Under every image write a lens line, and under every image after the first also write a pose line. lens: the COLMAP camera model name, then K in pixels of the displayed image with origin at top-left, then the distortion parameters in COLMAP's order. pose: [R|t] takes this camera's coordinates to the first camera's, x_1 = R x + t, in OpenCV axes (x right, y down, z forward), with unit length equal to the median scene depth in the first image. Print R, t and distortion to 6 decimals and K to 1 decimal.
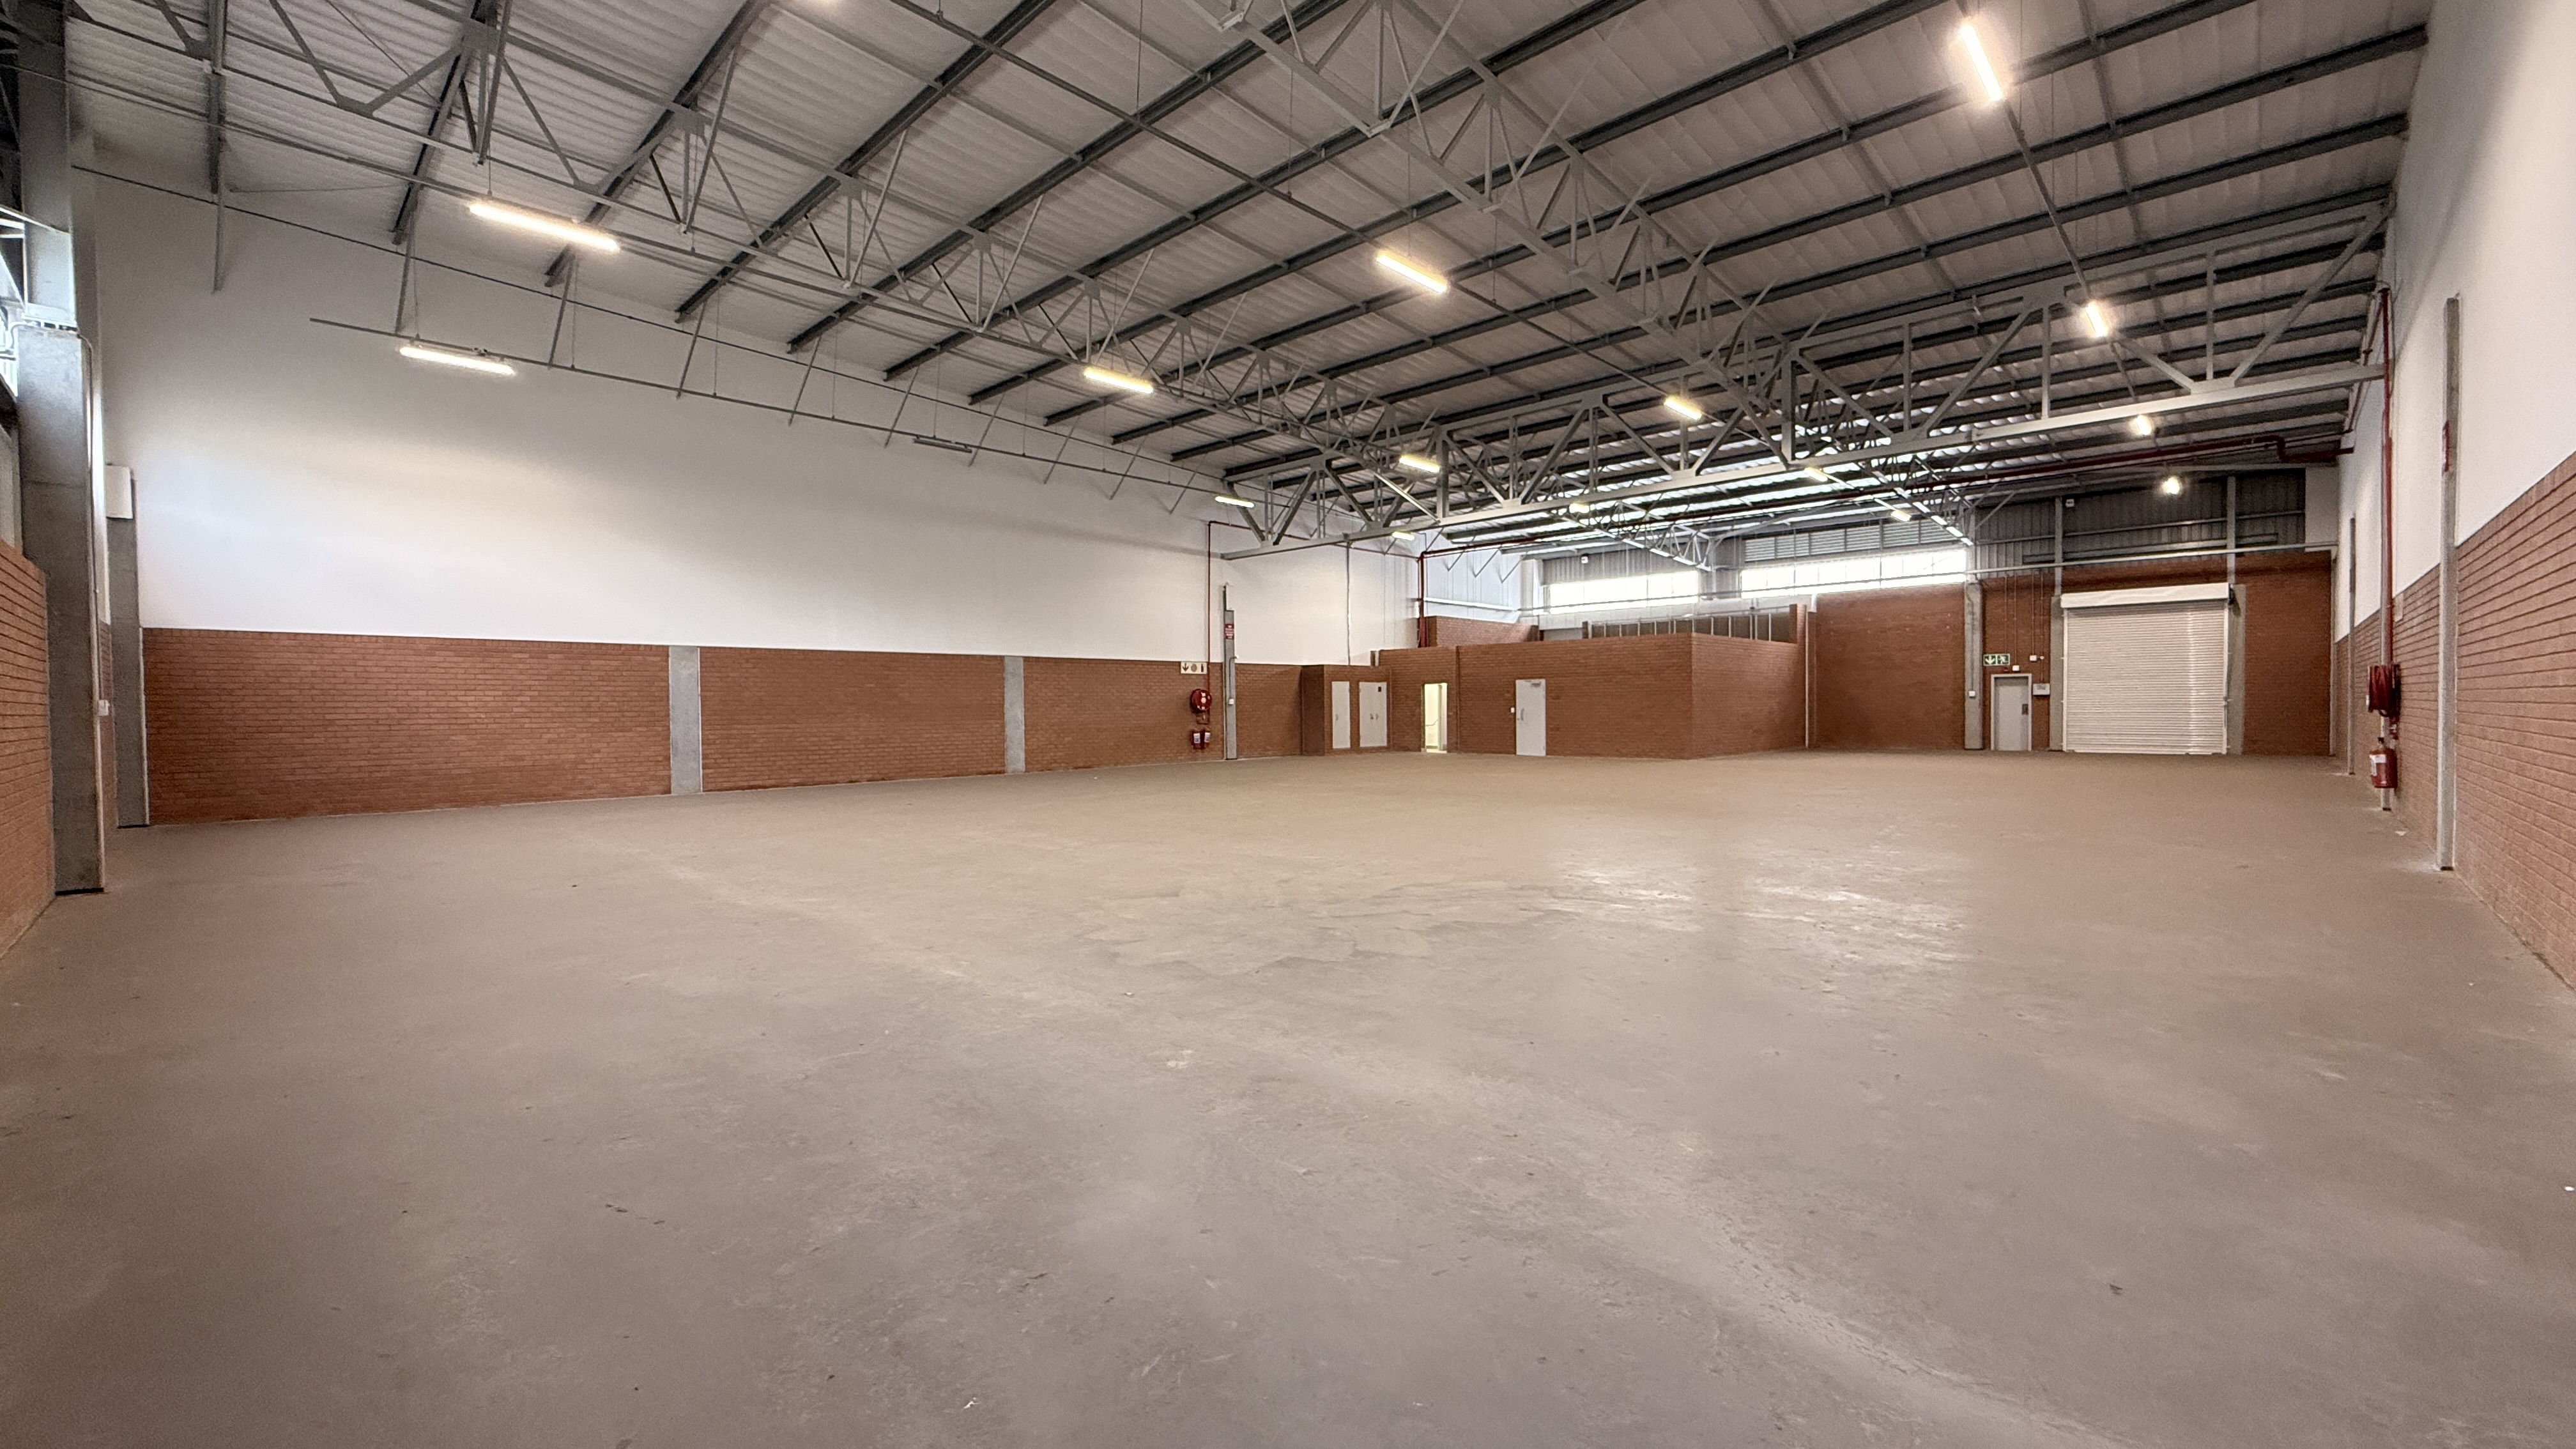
lens RADIAL K [[1030.9, 0, 1278.5], [0, 1030.9, 722.2], [0, 0, 1]] dist [-0.005348, 0.001237]
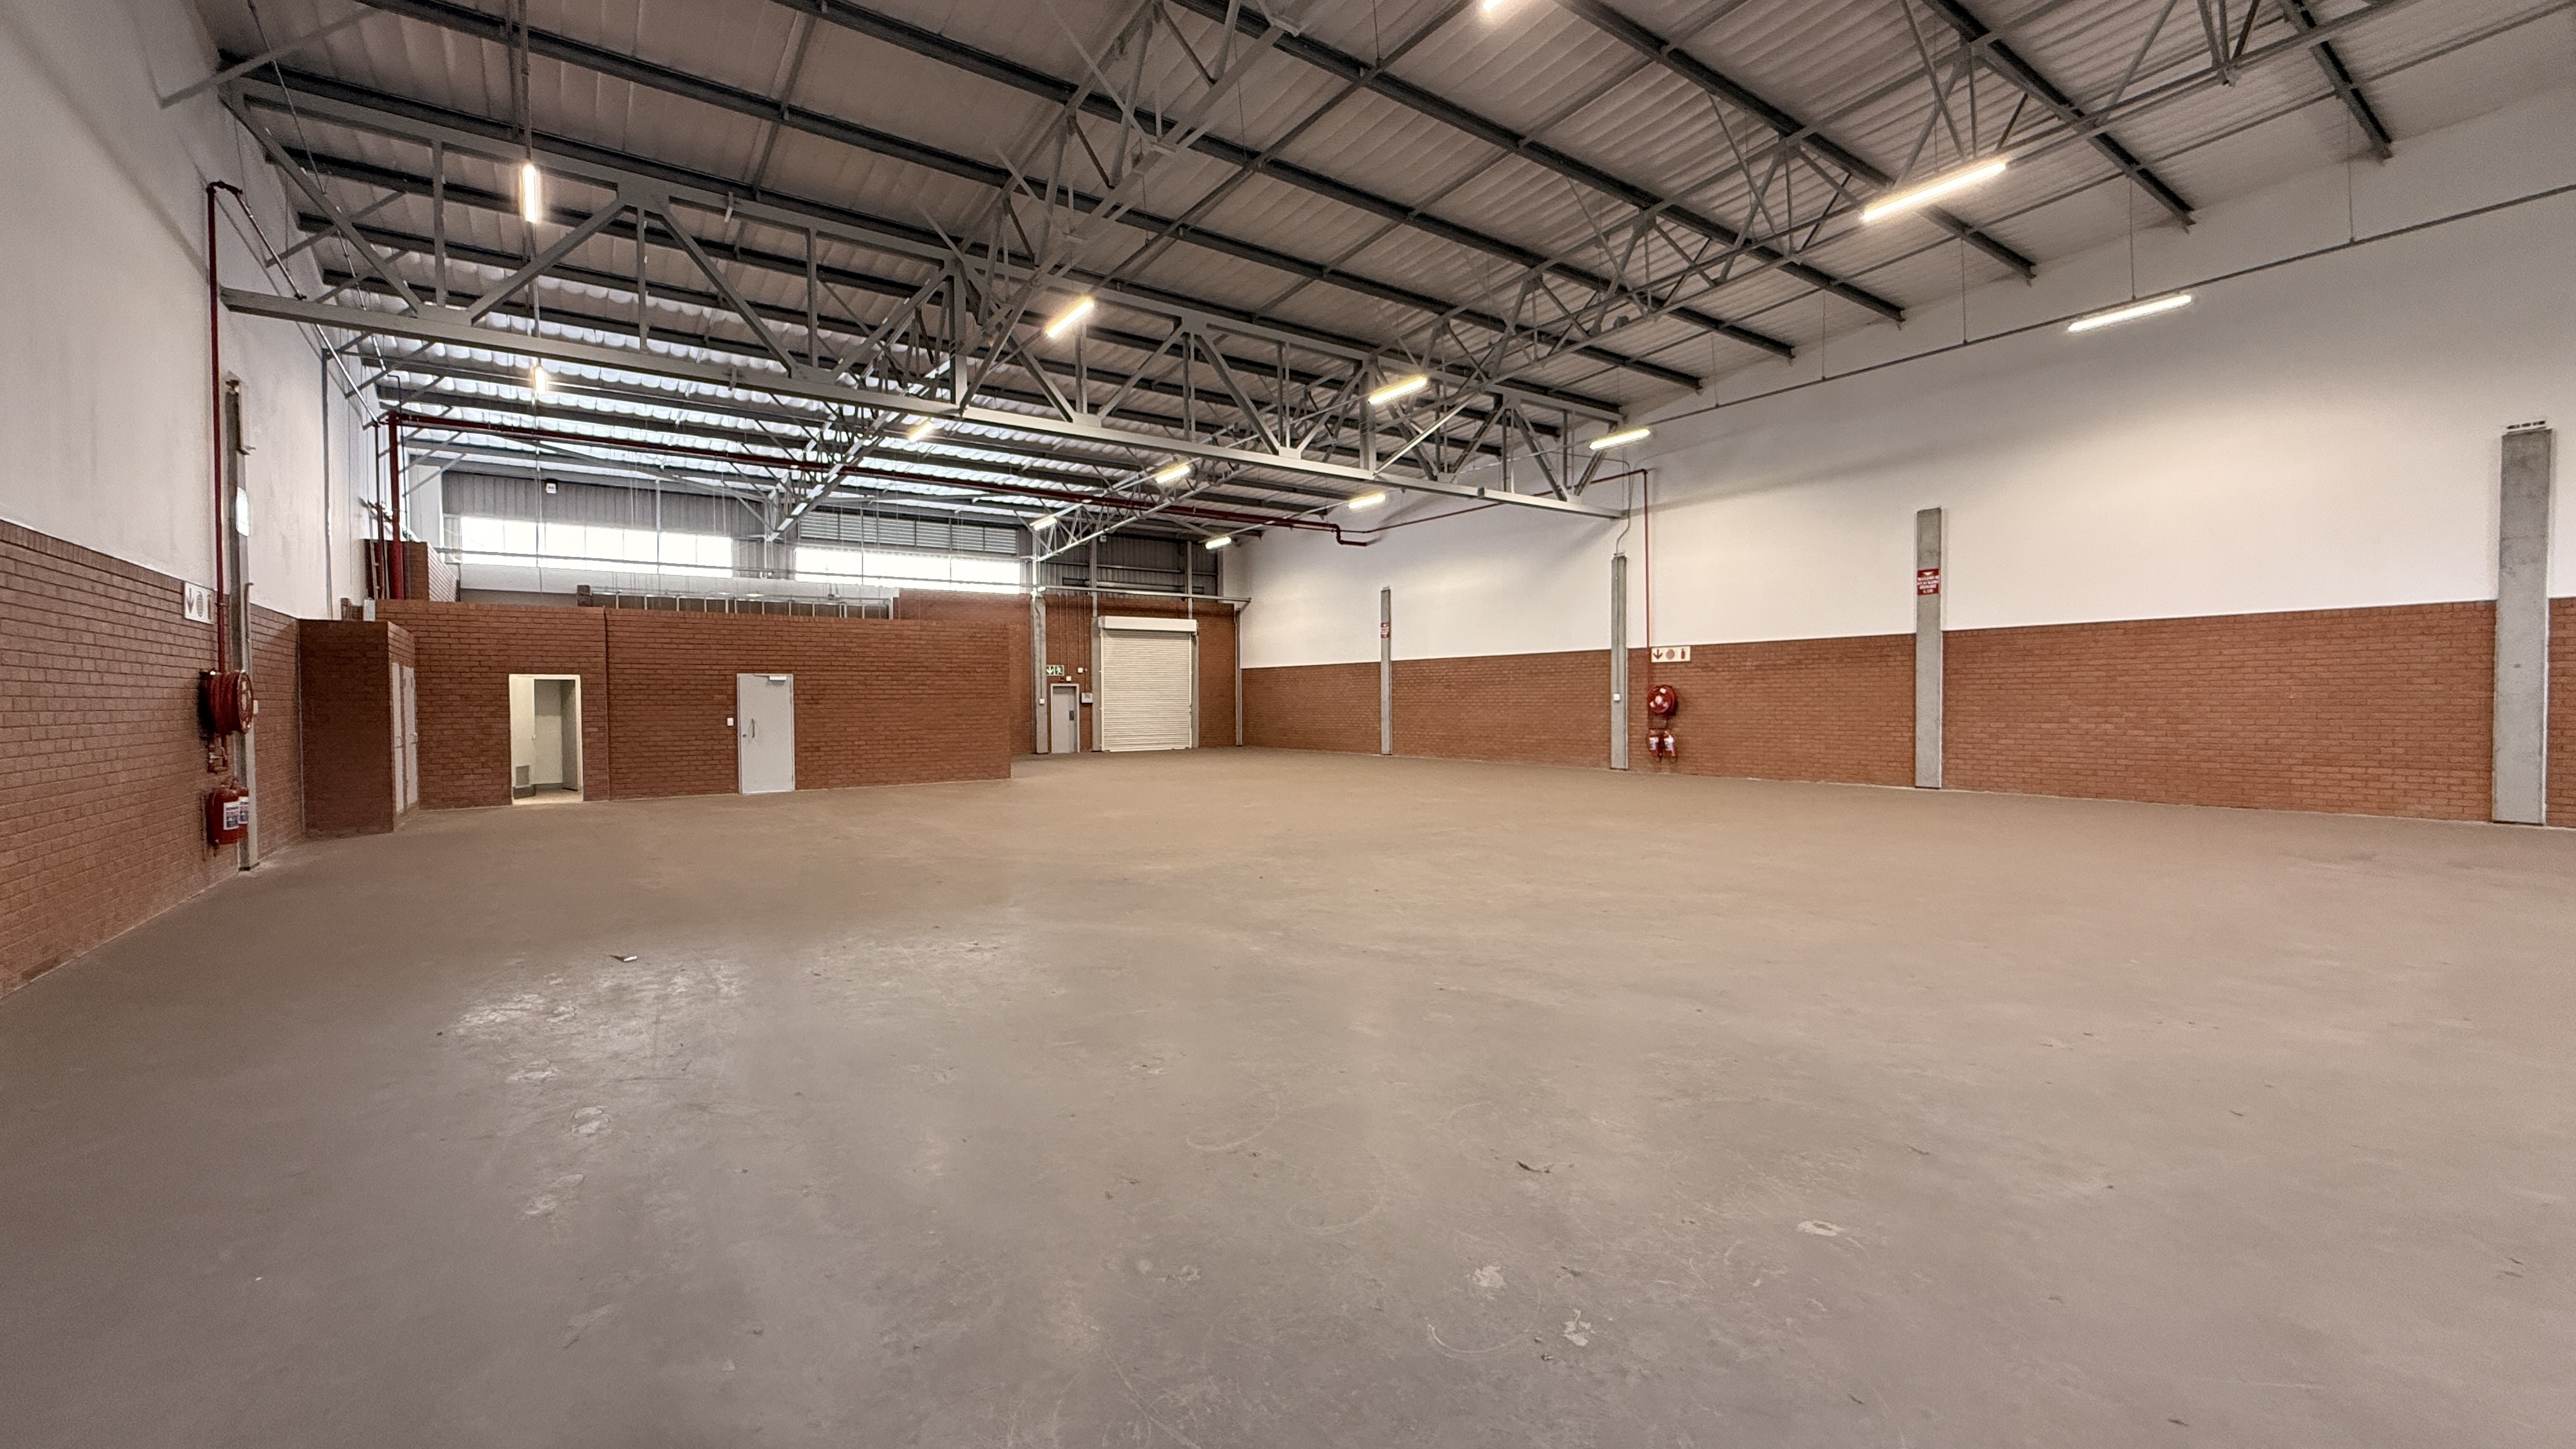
lens RADIAL K [[1030.9, 0, 1284.7], [0, 1030.9, 718.8], [0, 0, 1]] dist [-0.005348, 0.001237]
pose [[0.171104, -0.007990, 0.985221, -0.336785], [0.018470, 0.999817, 0.004901, -0.010509], [-0.985080, 0.017358, 0.171221, 0.577126]]
